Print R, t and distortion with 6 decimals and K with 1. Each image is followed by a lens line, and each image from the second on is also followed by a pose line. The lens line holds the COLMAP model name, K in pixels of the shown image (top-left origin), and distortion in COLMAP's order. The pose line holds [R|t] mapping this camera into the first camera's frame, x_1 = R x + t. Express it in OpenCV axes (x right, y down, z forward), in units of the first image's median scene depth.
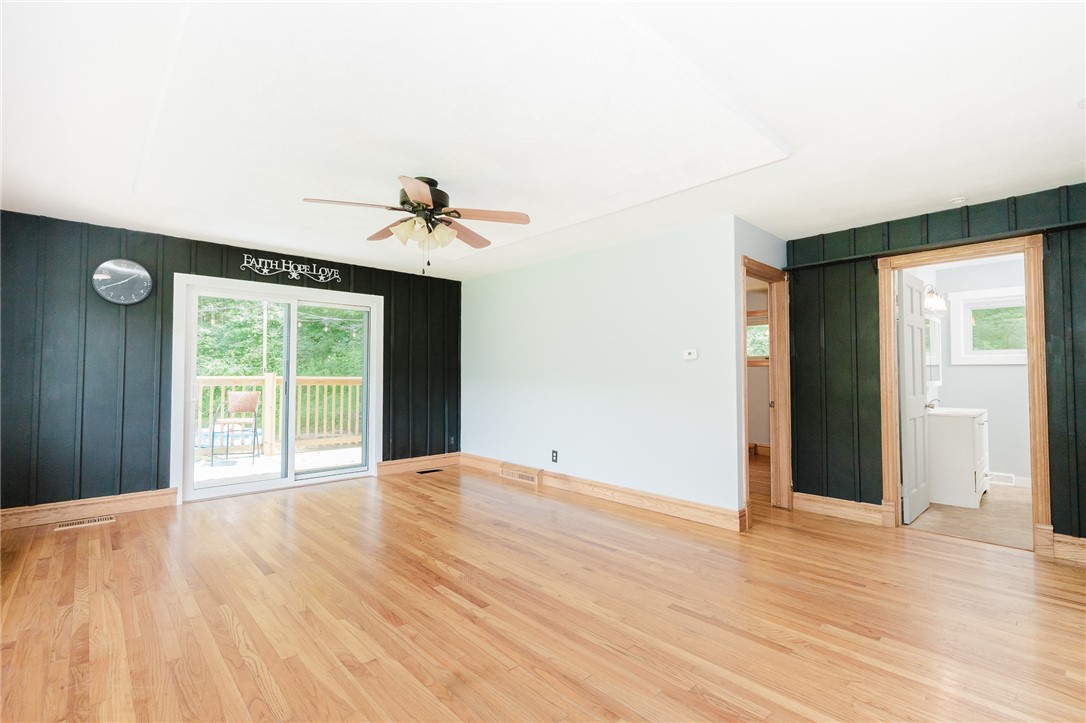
lens RADIAL K [[497.4, 0, 551.7], [0, 497.4, 360.4], [0, 0, 1]] dist [-0.023294, -0.000218]
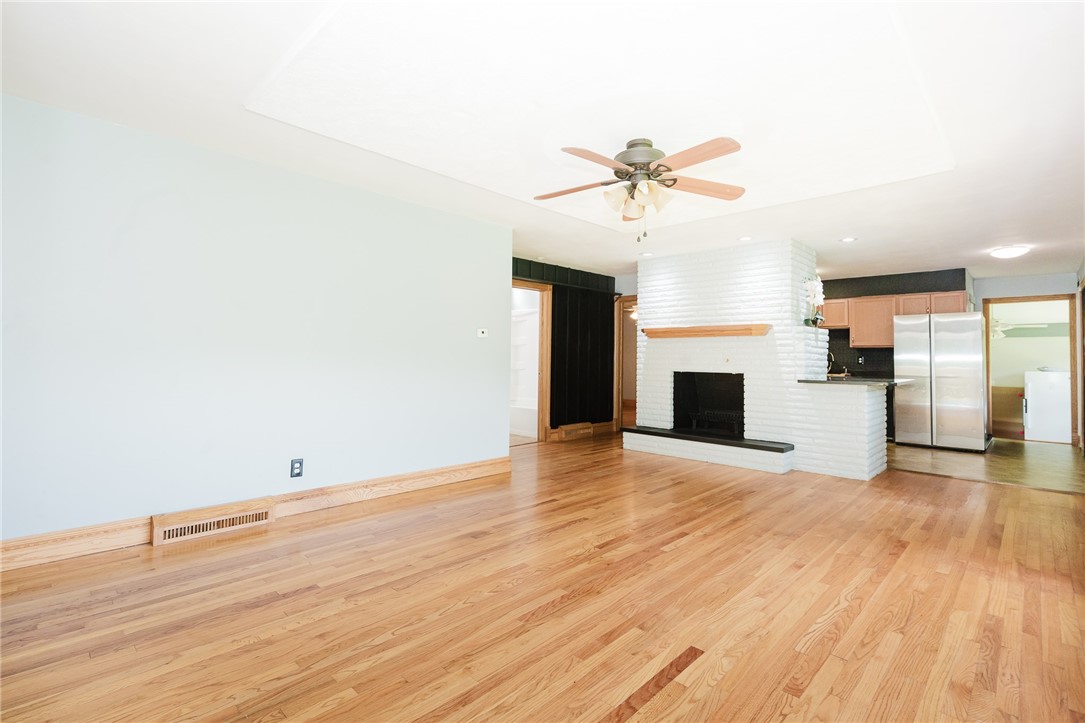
lens RADIAL K [[496.9, 0, 551.1], [0, 496.9, 360.4], [0, 0, 1]] dist [-0.023294, -0.000218]
pose [[-0.035584, -0.011290, 0.999303, -0.890269], [-0.040202, 0.999143, 0.009857, 0.033019], [-0.998558, -0.039823, -0.036008, 0.899194]]
